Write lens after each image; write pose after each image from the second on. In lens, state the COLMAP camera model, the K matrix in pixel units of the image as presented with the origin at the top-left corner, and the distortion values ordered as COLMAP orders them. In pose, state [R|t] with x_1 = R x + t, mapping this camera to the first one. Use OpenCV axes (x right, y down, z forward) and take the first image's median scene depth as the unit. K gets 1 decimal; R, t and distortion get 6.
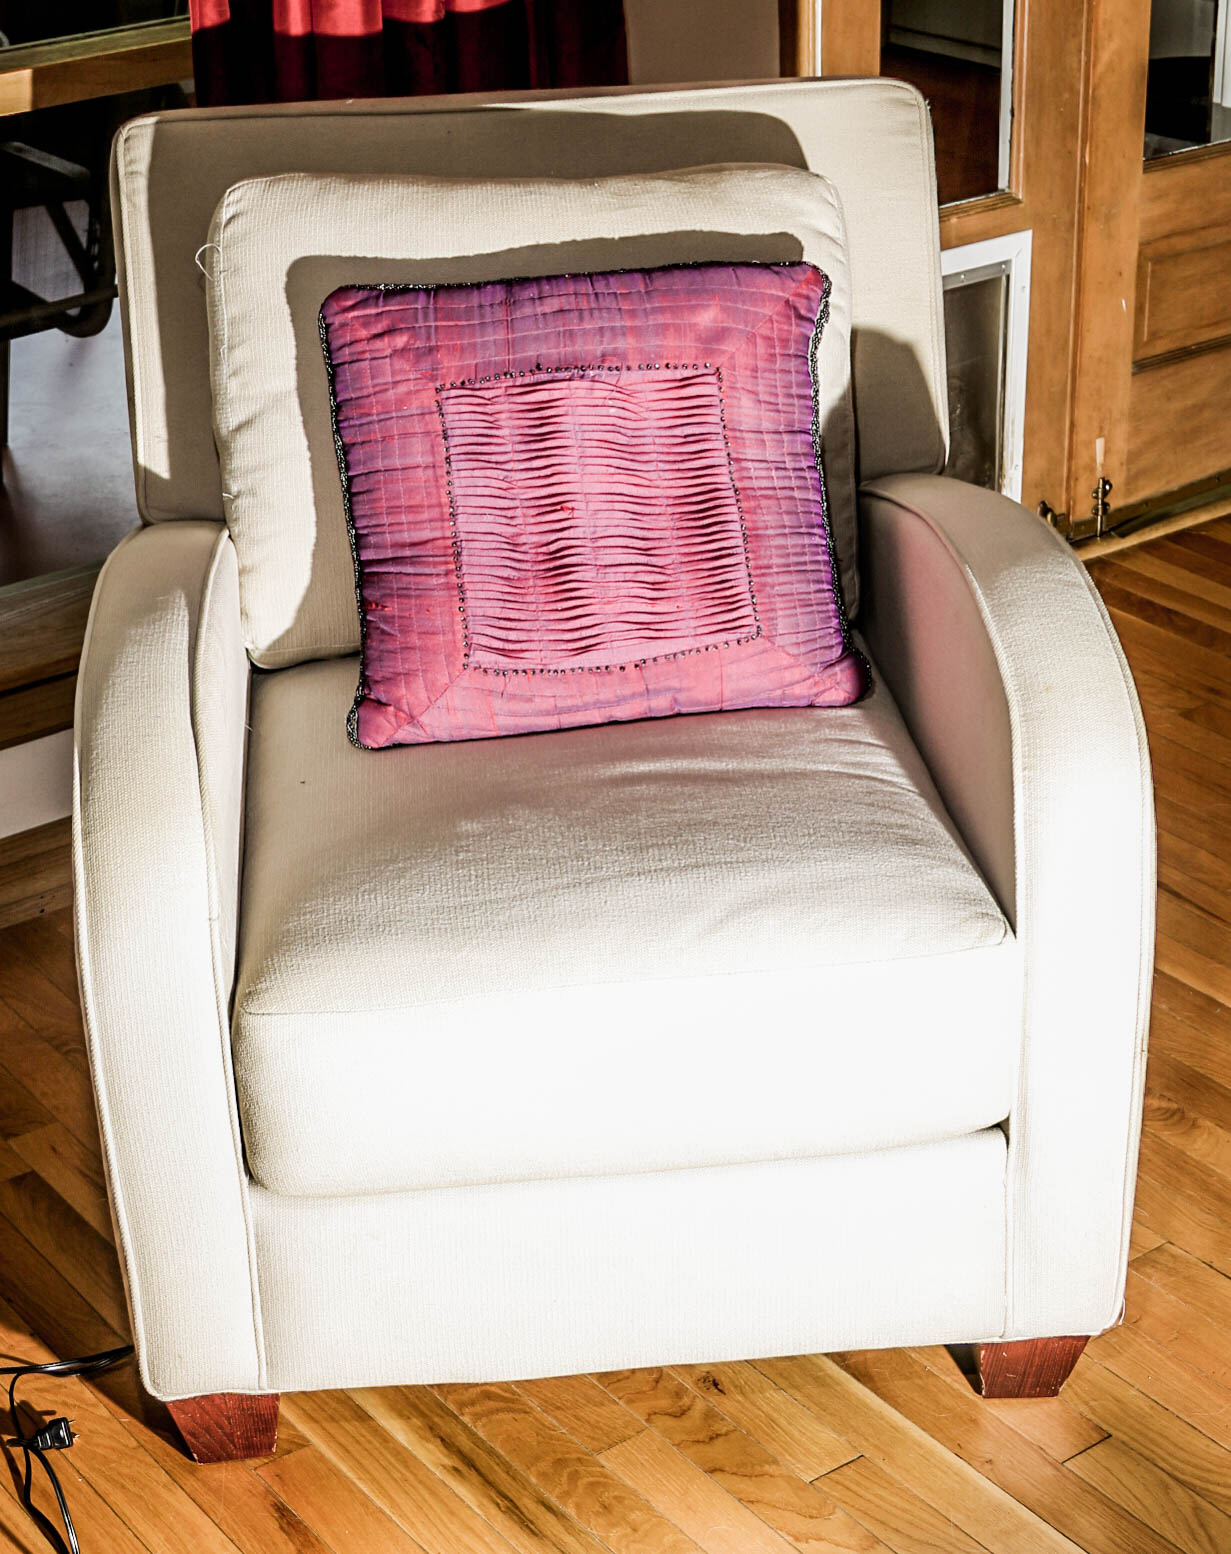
lens RADIAL K [[2840.1, 0, 601.3], [0, 2840.1, 780.9], [0, 0, 1]] dist [-0.047733, 0.000000]
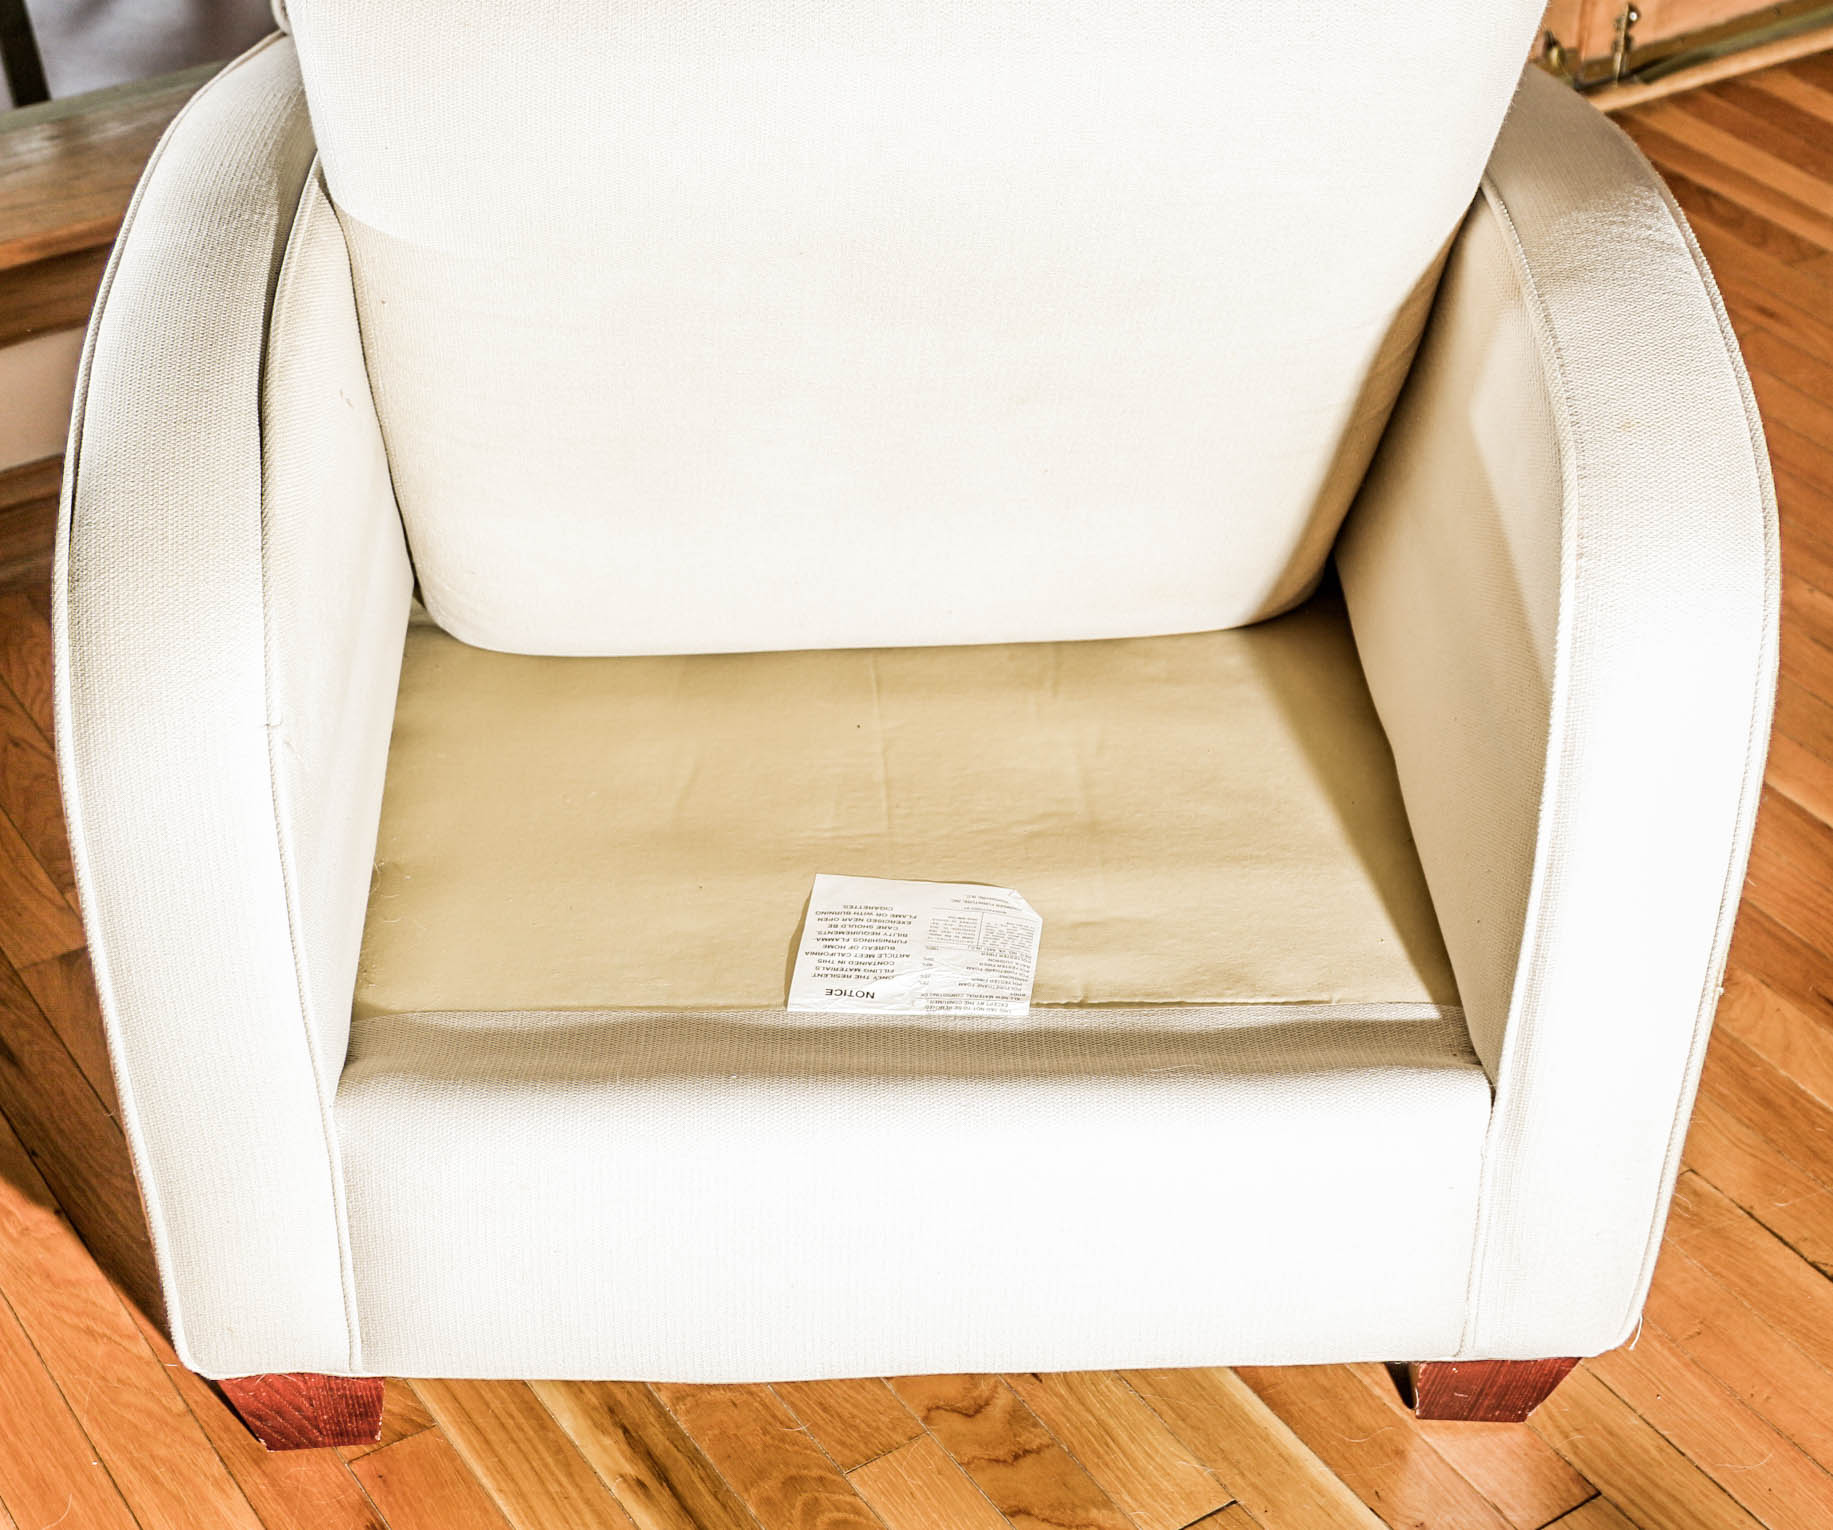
lens RADIAL K [[2880.2, 0, 921.2], [0, 2880.2, 571.2], [0, 0, 1]] dist [-0.044540, 0.000000]
pose [[0.998039, 0.061664, -0.010760, 0.009933], [-0.059764, 0.989823, 0.129147, -0.067259], [0.018615, -0.128251, 0.991567, 0.333288]]
